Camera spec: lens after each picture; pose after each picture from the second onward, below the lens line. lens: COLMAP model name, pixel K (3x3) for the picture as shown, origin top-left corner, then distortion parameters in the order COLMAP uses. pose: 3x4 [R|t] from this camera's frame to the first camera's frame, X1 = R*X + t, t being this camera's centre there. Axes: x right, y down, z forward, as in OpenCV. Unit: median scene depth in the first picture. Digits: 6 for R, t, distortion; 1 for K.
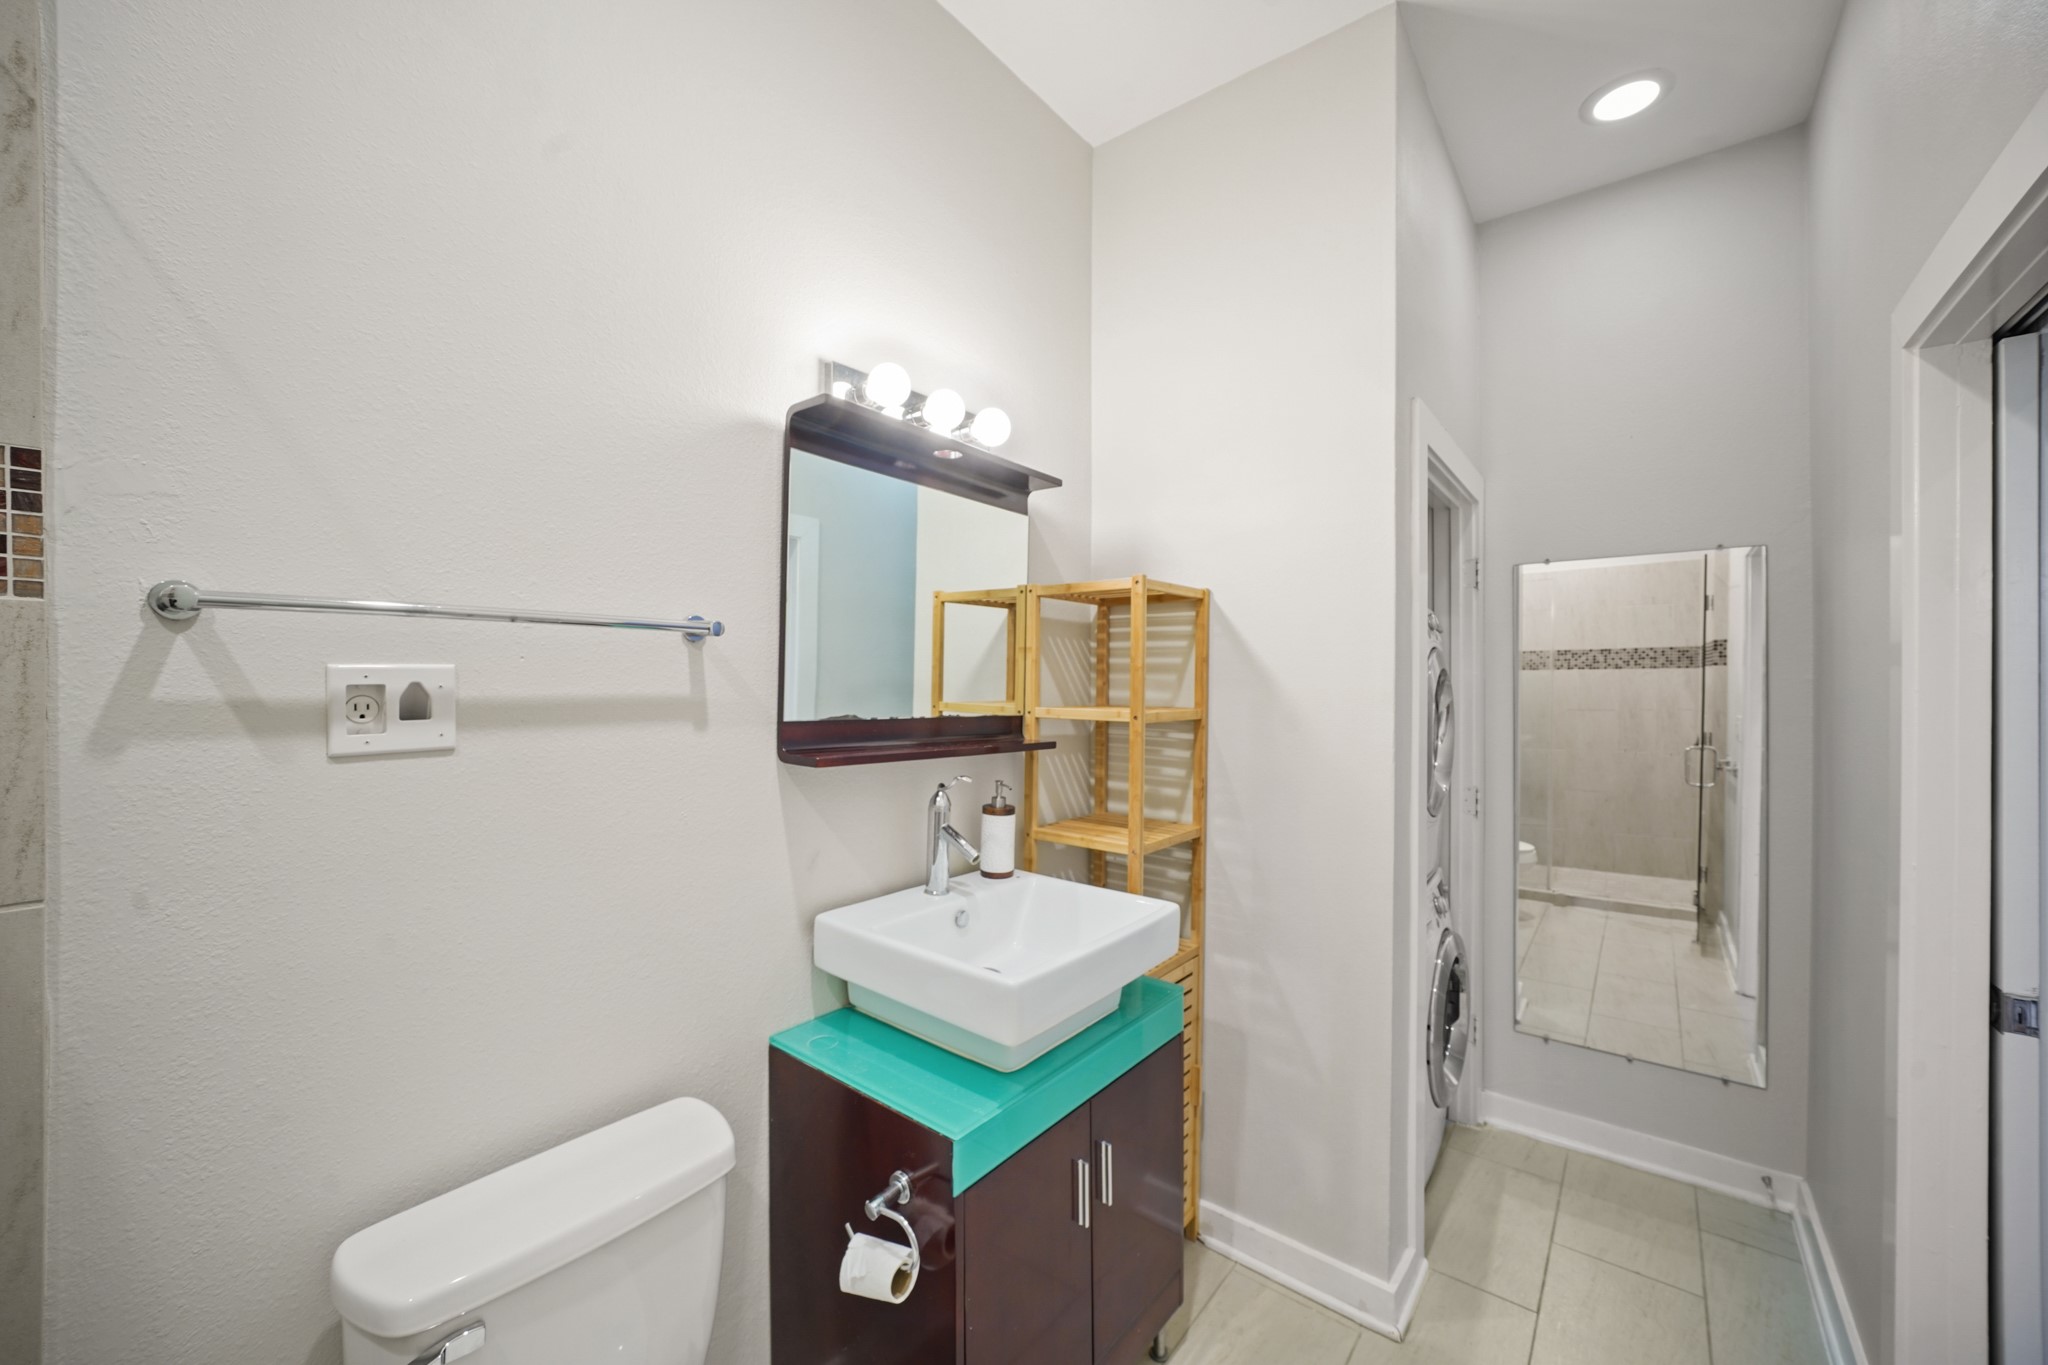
lens RADIAL K [[783.8, 0, 1017.0], [0, 783.8, 670.2], [0, 0, 1]] dist [-0.017735, 0.004199]
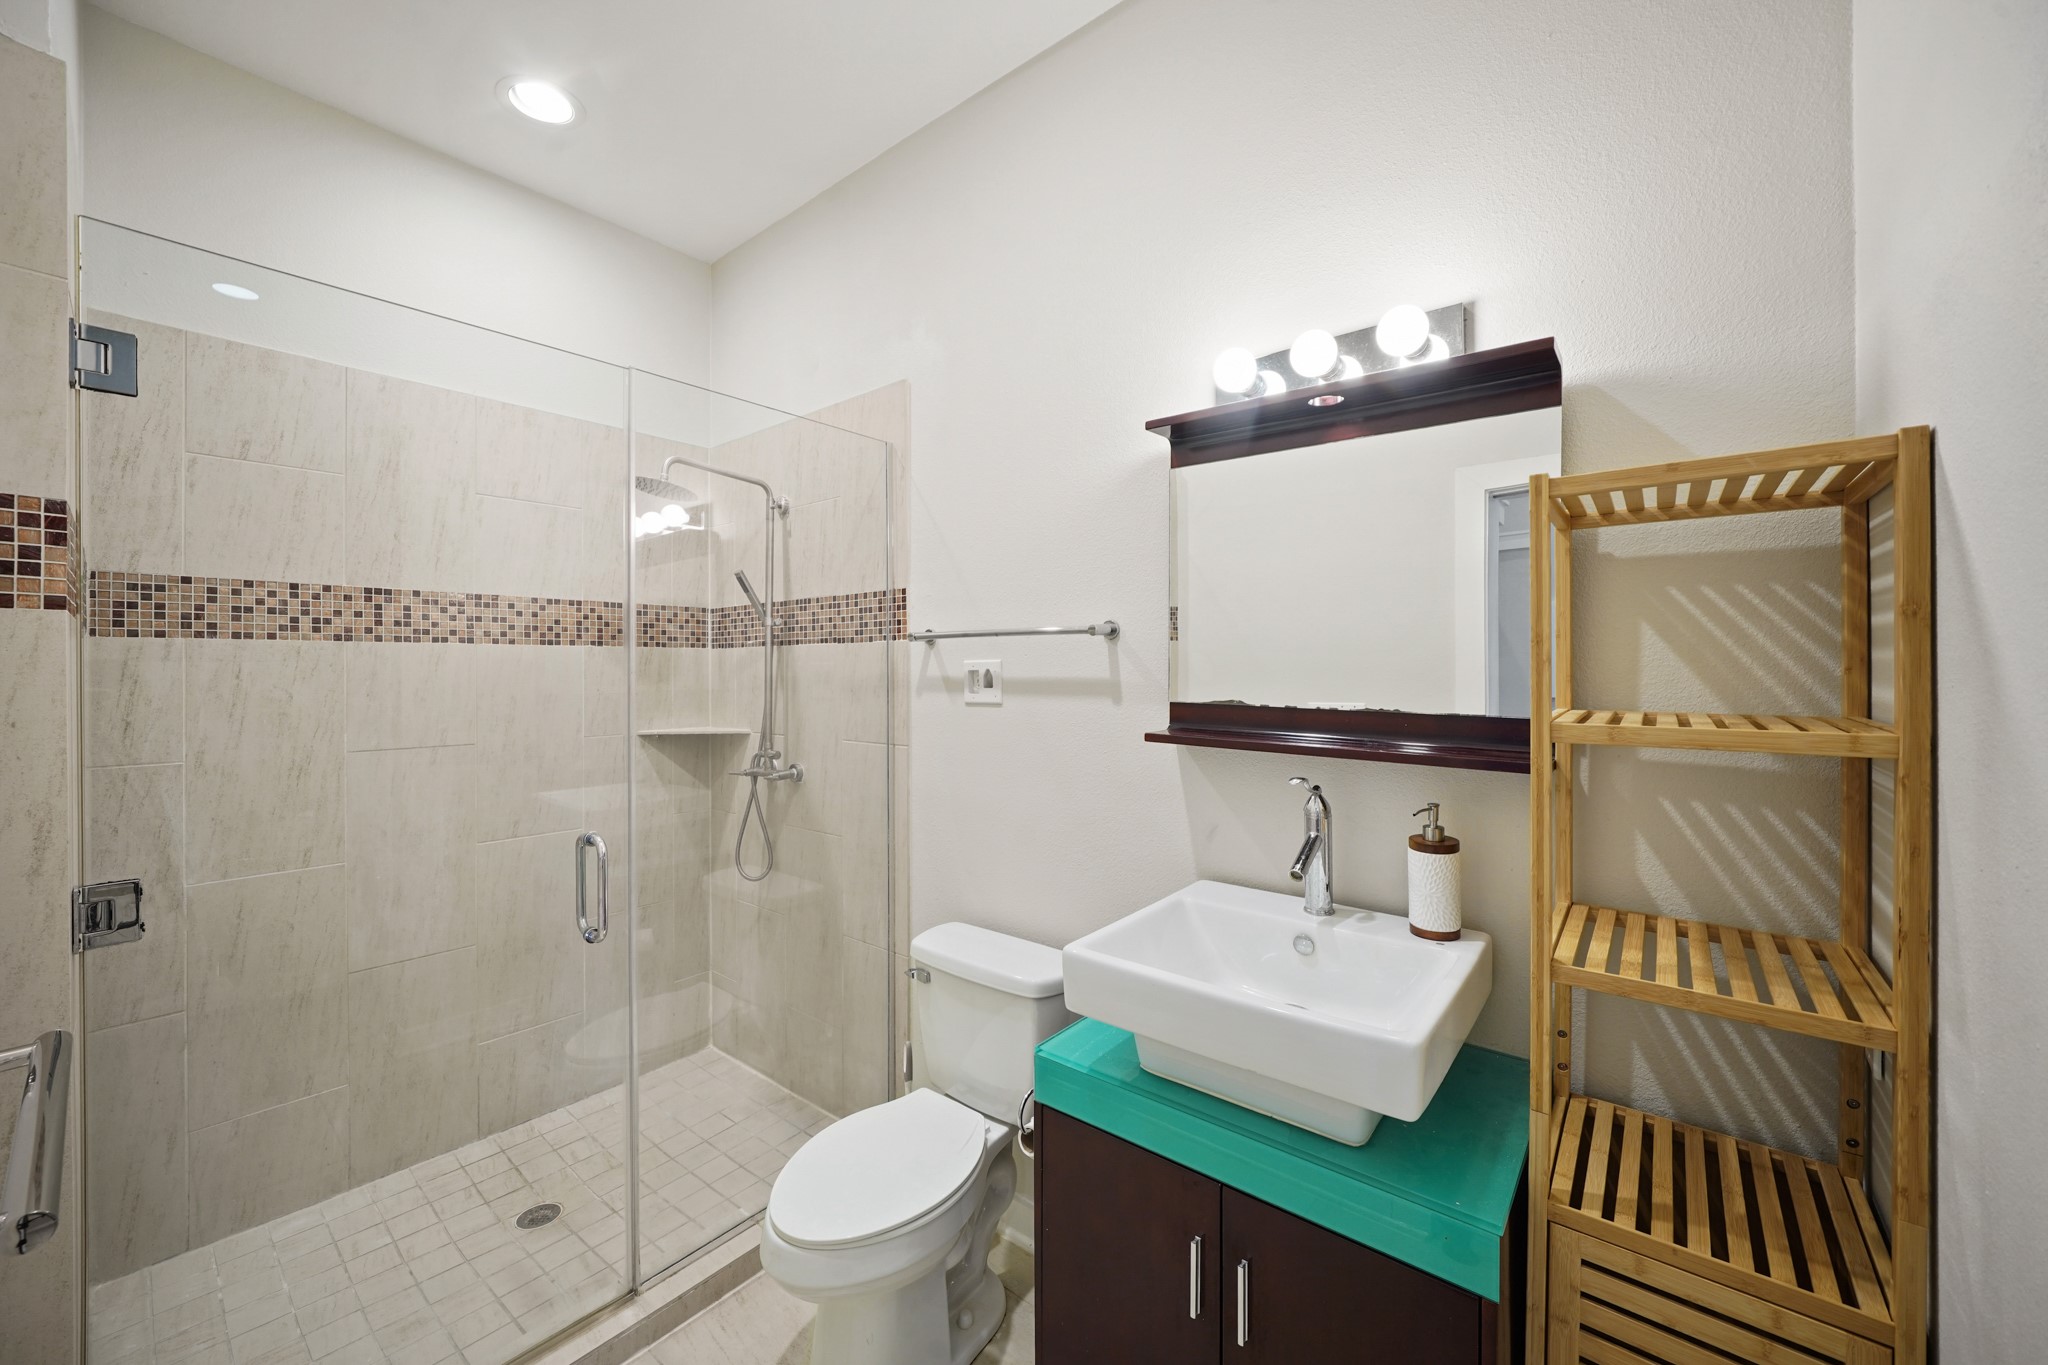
lens RADIAL K [[783.8, 0, 1017.0], [0, 783.8, 670.2], [0, 0, 1]] dist [-0.017735, 0.004199]
pose [[-0.012775, -0.007435, -0.999891, 0.949898], [0.009685, 0.999925, -0.007559, 0.026931], [0.999871, -0.009781, -0.012702, 0.848817]]
